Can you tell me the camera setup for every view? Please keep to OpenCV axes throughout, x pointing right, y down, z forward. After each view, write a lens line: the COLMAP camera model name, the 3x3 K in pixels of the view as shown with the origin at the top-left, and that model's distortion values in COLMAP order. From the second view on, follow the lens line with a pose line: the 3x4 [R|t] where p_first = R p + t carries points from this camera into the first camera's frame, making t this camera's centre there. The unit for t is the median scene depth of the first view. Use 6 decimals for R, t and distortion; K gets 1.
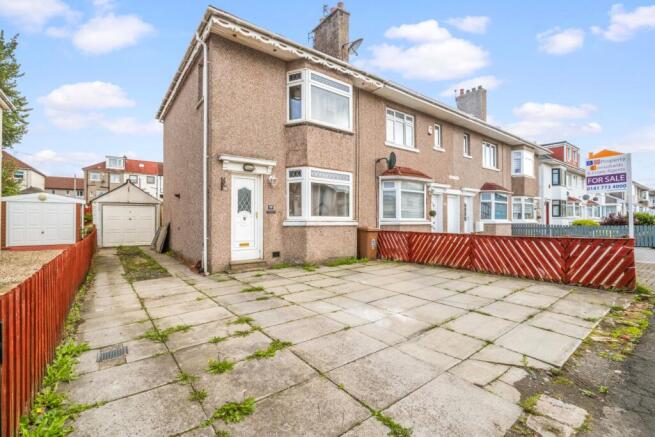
lens RADIAL K [[289.2, 0, 327.5], [0, 289.2, 218.5], [0, 0, 1]] dist [0.001906, 0.000401]
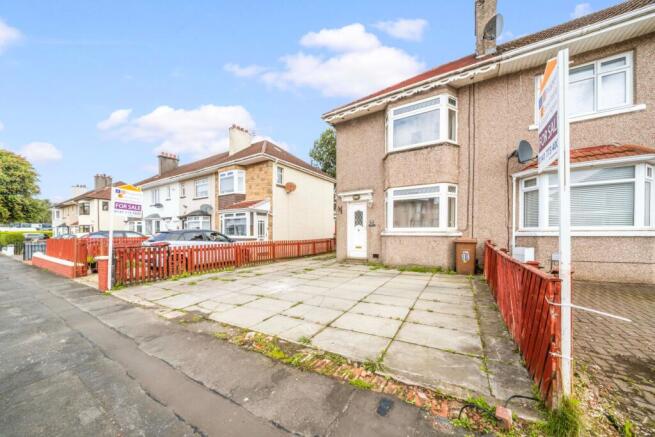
lens RADIAL K [[229.4, 0, 327.0], [0, 229.4, 234.7], [0, 0, 1]] dist [-0.000201, -0.000044]
pose [[0.364233, 0.009778, -0.931256, 0.774438], [0.014094, 0.999772, 0.016010, 0.001291], [0.931201, -0.018957, 0.364012, 0.388950]]
